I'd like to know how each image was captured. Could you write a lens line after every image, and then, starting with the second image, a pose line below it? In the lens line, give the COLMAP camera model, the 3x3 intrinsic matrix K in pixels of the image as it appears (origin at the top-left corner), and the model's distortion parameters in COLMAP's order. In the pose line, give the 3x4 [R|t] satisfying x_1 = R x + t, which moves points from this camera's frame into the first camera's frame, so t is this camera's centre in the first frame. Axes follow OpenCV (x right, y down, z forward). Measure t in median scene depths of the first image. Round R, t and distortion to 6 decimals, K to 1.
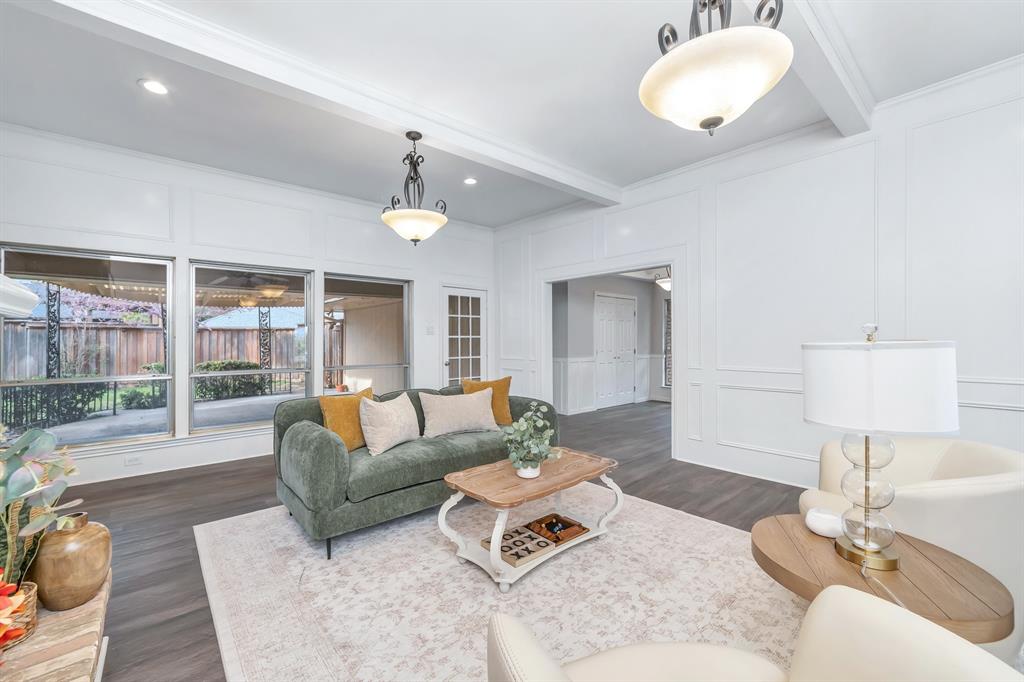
lens RADIAL K [[415.2, 0, 504.0], [0, 415.2, 345.7], [0, 0, 1]] dist [-0.014198, 0.000041]
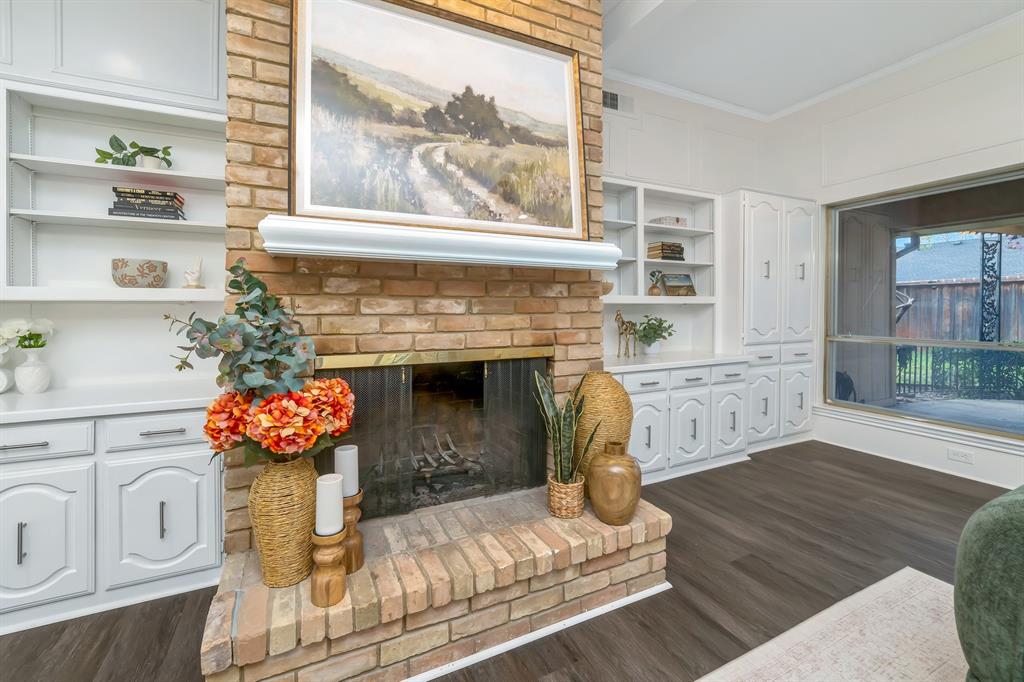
lens RADIAL K [[422.4, 0, 491.3], [0, 422.4, 310.3], [0, 0, 1]] dist [-0.014570, 0.000132]
pose [[-0.274645, 0.008546, -0.961508, 0.050517], [-0.008826, 0.999896, 0.011408, 0.014523], [0.961505, 0.011620, -0.274541, 0.343487]]
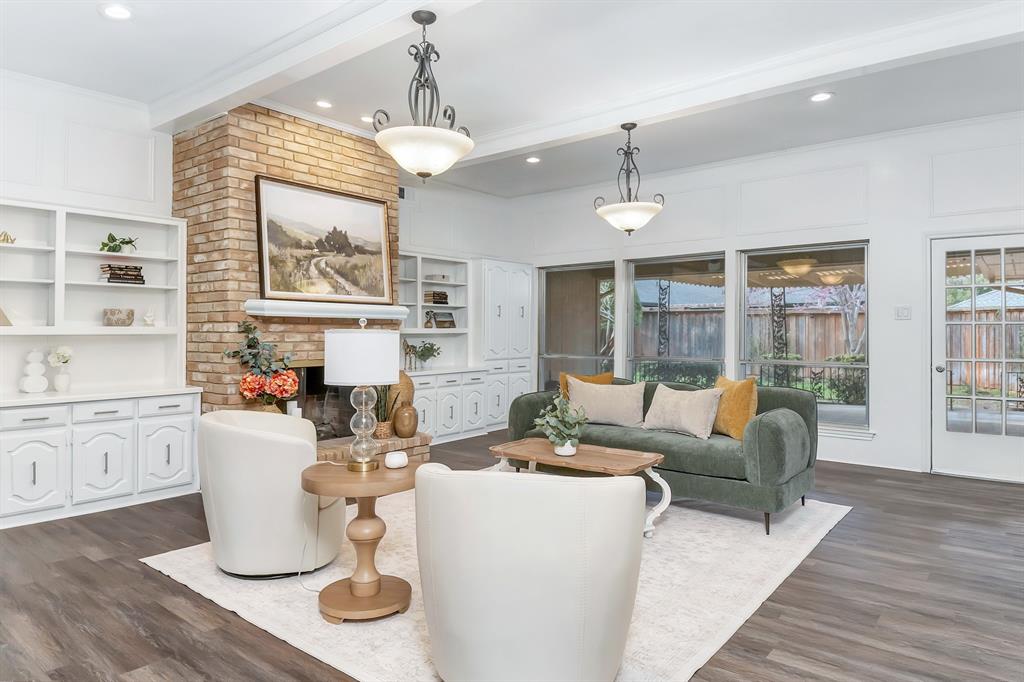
lens RADIAL K [[633.9, 0, 494.2], [0, 633.9, 341.8], [0, 0, 1]] dist [0.090435, -0.094684]
pose [[0.168351, 0.022993, -0.985459, 0.938138], [-0.014115, 0.999682, 0.020914, -0.006509], [0.985626, 0.010388, 0.168622, 0.304864]]
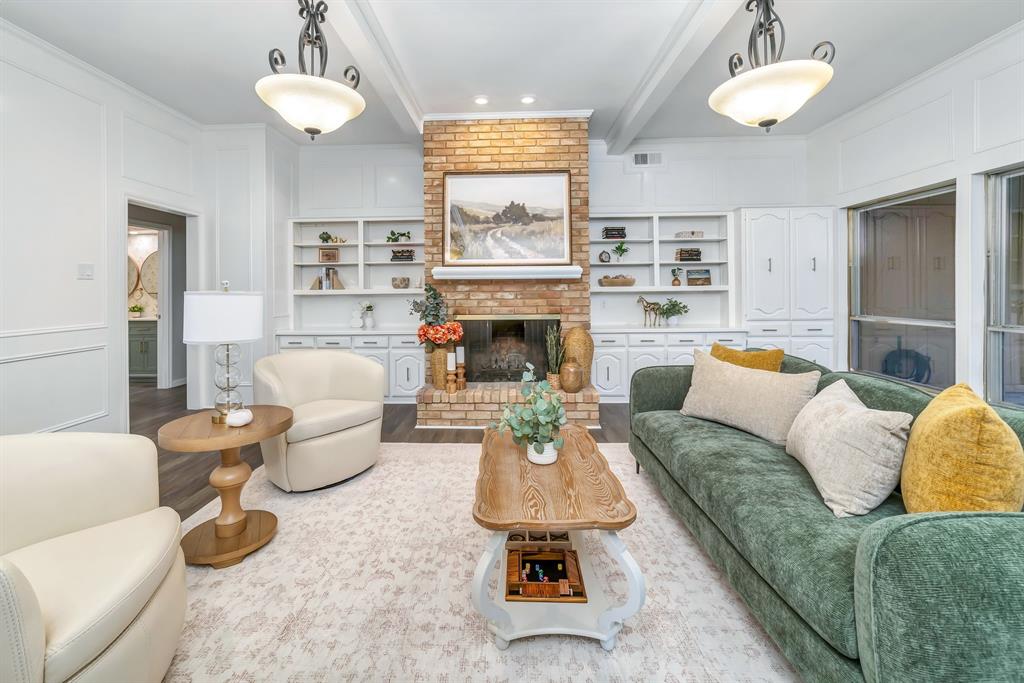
lens RADIAL K [[422.1, 0, 499.2], [0, 422.1, 295.3], [0, 0, 1]] dist [-0.010802, 0.000121]
pose [[-0.675801, 0.019189, -0.736834, 0.391135], [0.004004, 0.999742, 0.022364, -0.007129], [0.737073, 0.012163, -0.675704, 0.836198]]
